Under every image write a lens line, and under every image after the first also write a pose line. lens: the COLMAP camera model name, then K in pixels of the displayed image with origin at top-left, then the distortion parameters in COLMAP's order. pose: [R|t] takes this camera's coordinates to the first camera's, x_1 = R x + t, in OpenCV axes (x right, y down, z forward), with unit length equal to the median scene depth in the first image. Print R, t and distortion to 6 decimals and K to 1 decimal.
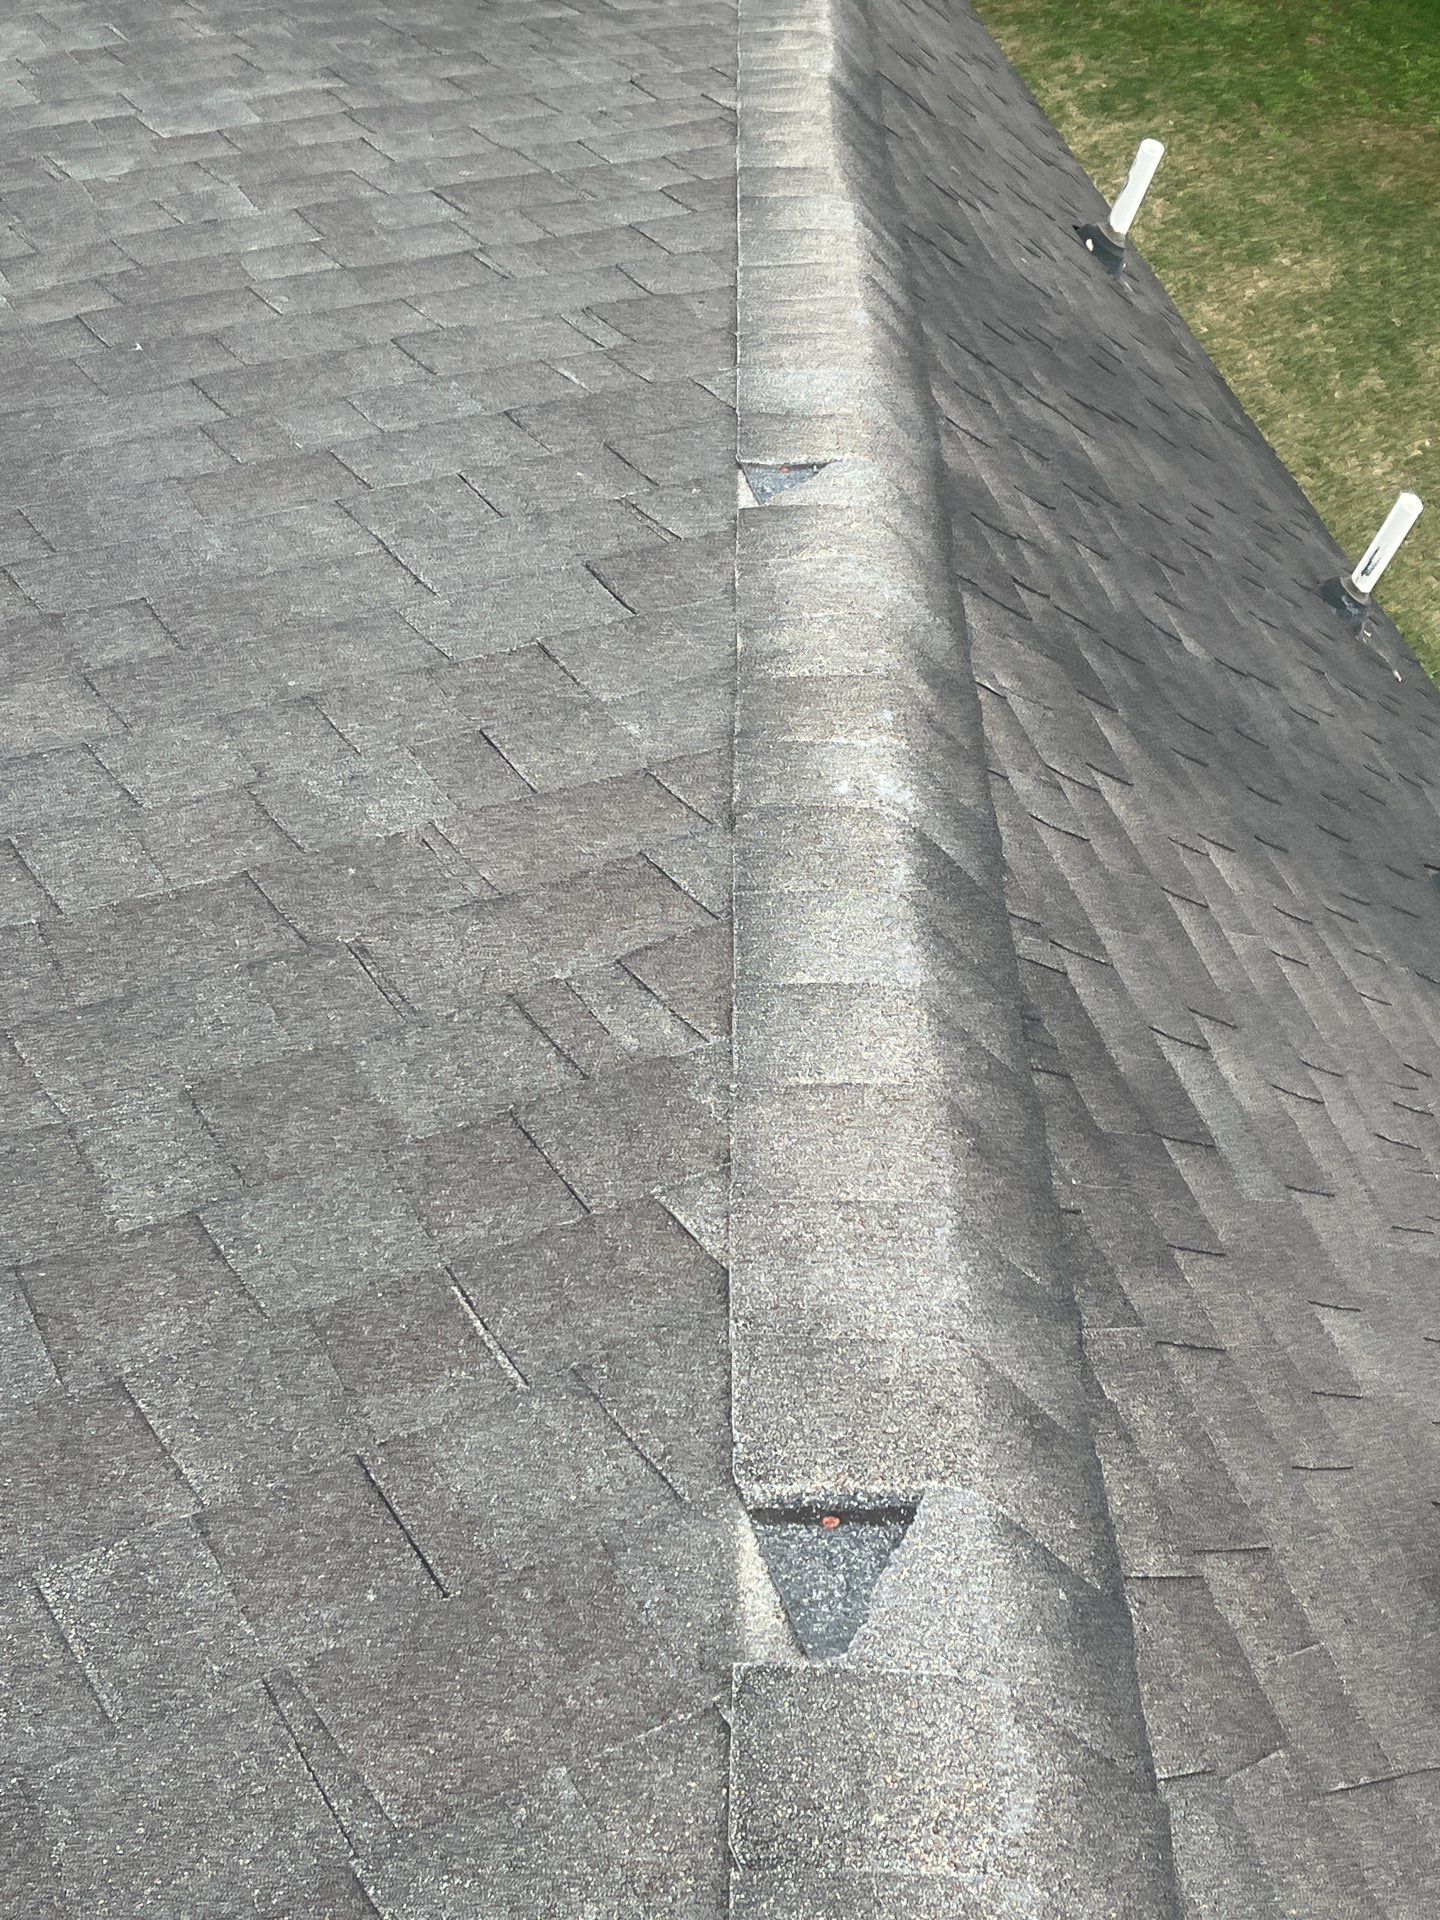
lens RADIAL K [[2634.7, 0, 781.1], [0, 2634.7, 964.2], [0, 0, 1]] dist [0.214594, -0.775388]
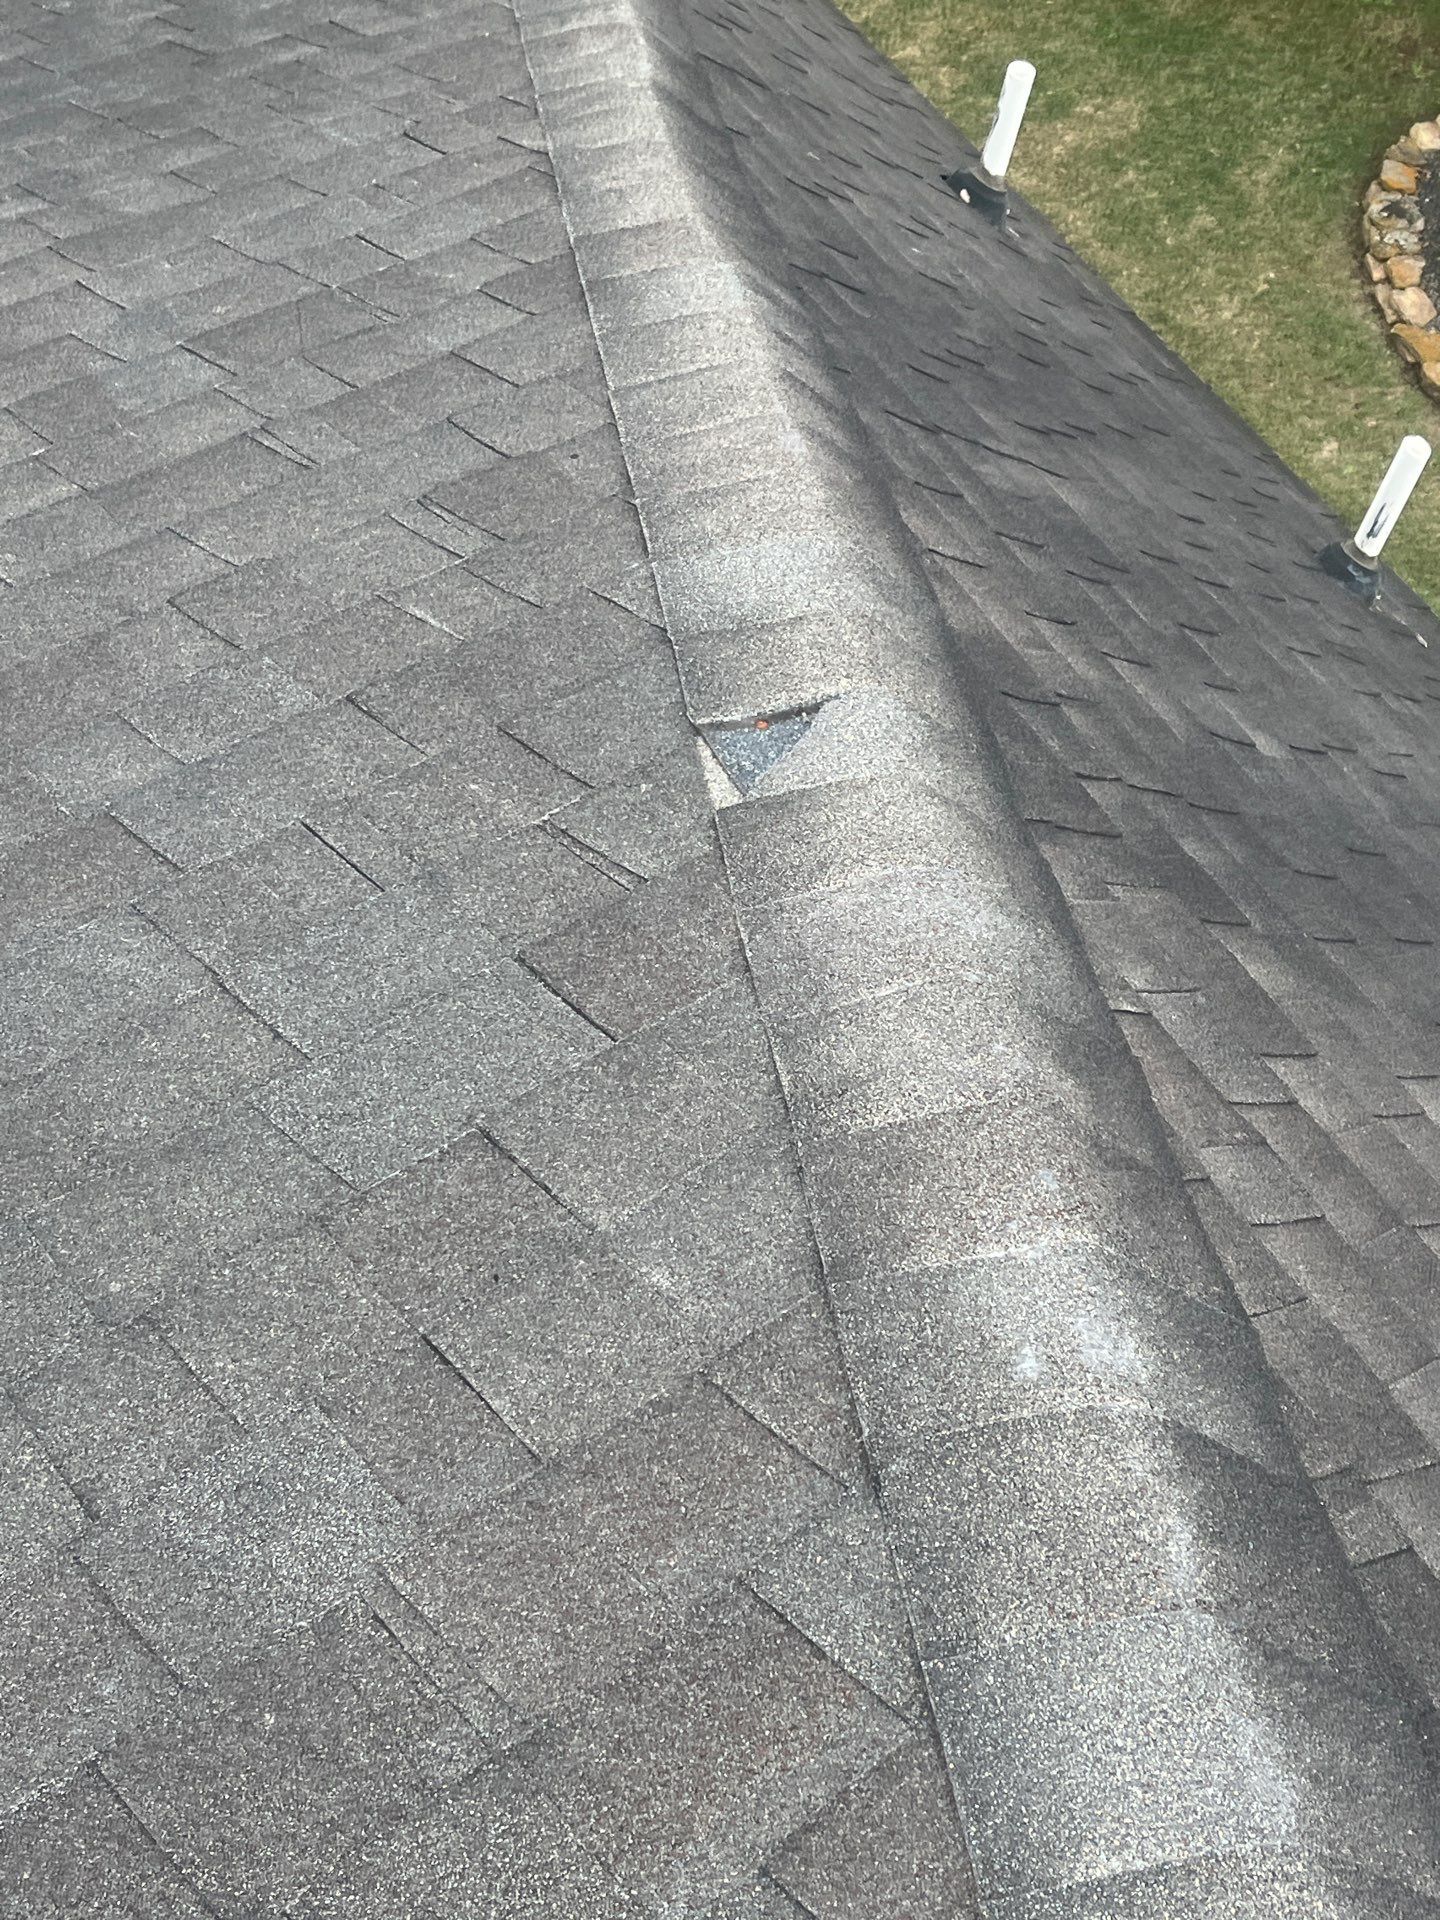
lens RADIAL K [[2634.7, 0, 781.1], [0, 2634.7, 964.2], [0, 0, 1]] dist [0.214594, -0.775388]
pose [[0.981487, -0.188782, 0.032307, -0.027914], [0.187415, 0.981419, 0.041125, -0.151906], [-0.039471, -0.034309, 0.998632, 0.301934]]
